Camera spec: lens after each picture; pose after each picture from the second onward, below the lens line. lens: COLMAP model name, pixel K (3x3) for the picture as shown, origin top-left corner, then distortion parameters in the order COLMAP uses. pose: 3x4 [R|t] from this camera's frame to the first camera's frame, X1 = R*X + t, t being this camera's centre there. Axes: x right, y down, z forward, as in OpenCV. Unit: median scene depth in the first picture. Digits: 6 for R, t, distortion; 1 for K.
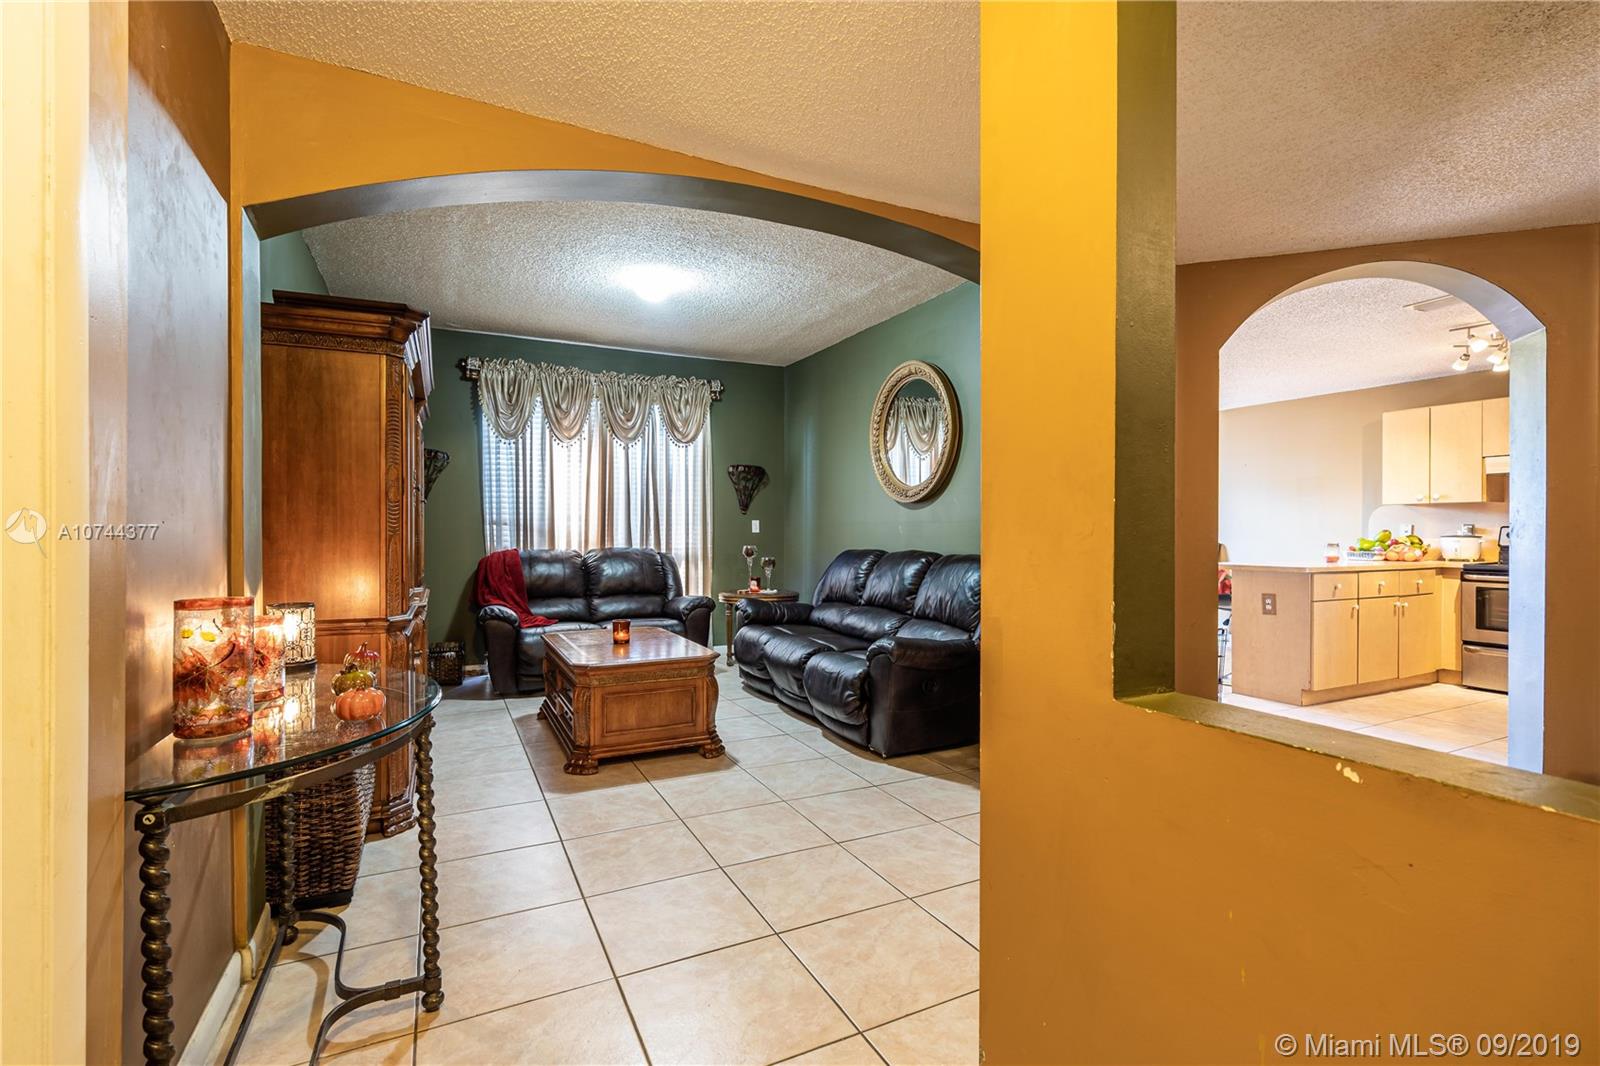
lens RADIAL K [[731.2, 0, 790.8], [0, 731.2, 528.0], [0, 0, 1]] dist [-0.003182, 0.000236]
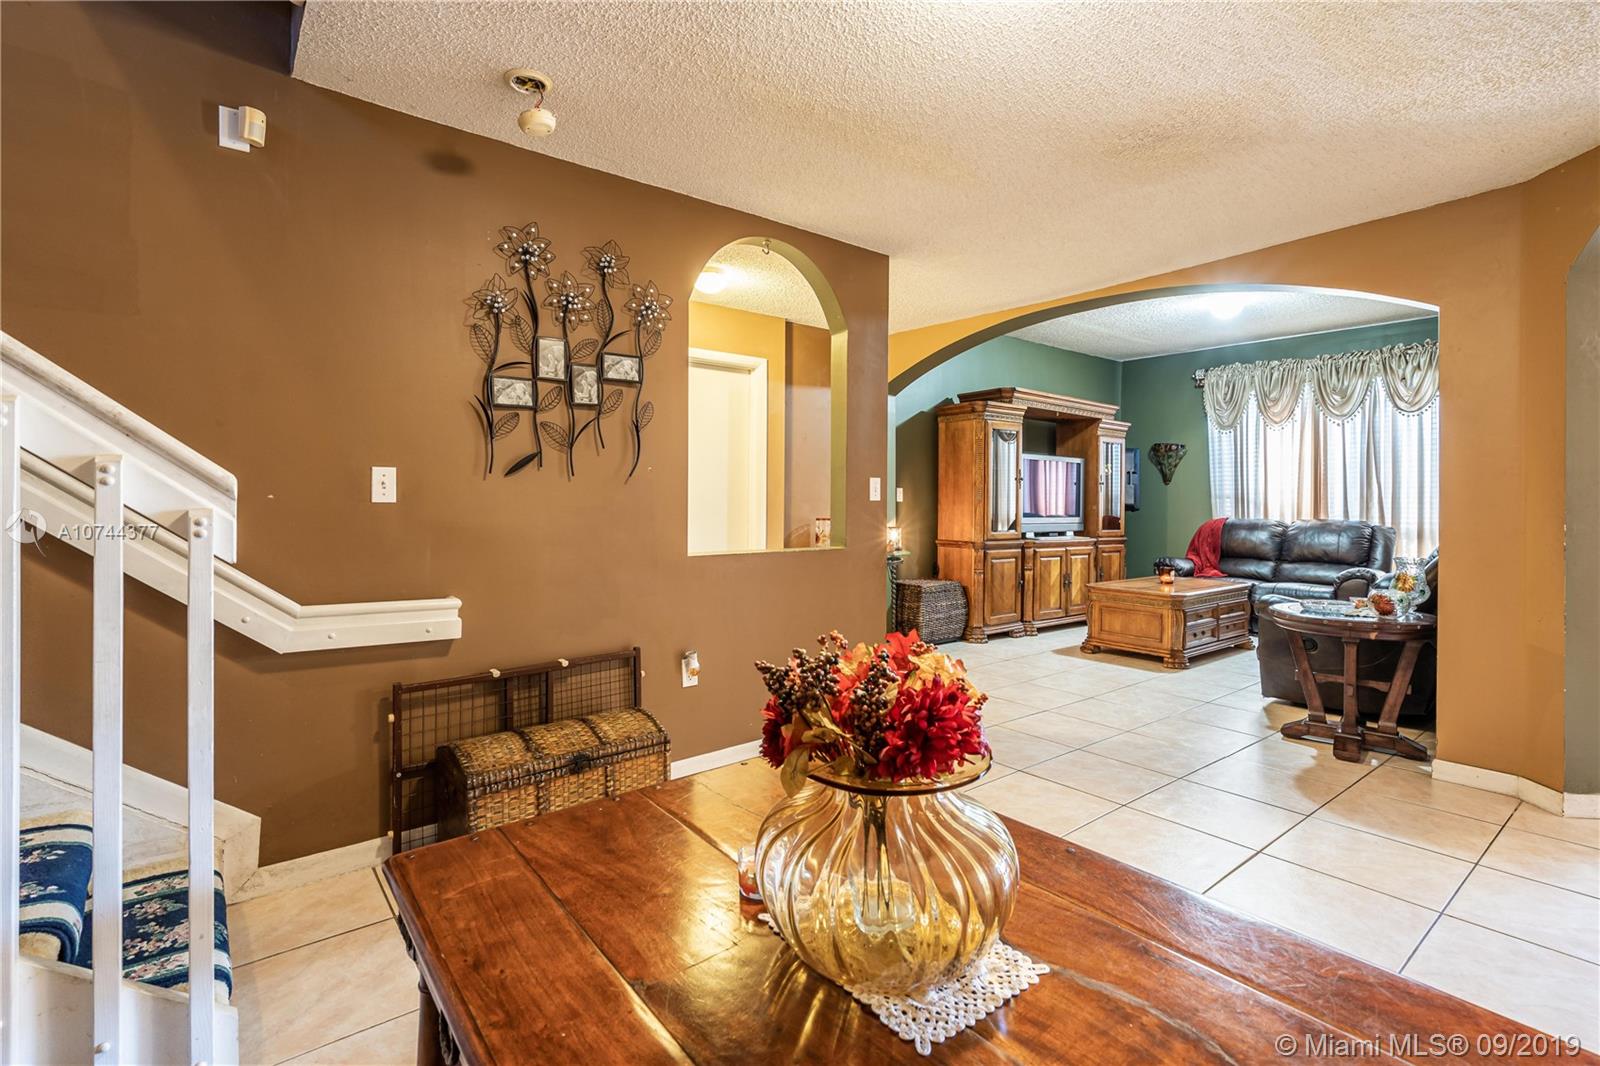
lens RADIAL K [[731.2, 0, 793.6], [0, 731.2, 499.0], [0, 0, 1]] dist [-0.003182, 0.000236]
pose [[0.211964, -0.002977, -0.977273, 0.659259], [-0.003331, 0.999987, -0.003769, 0.003644], [0.977272, 0.004054, 0.211952, 0.015865]]
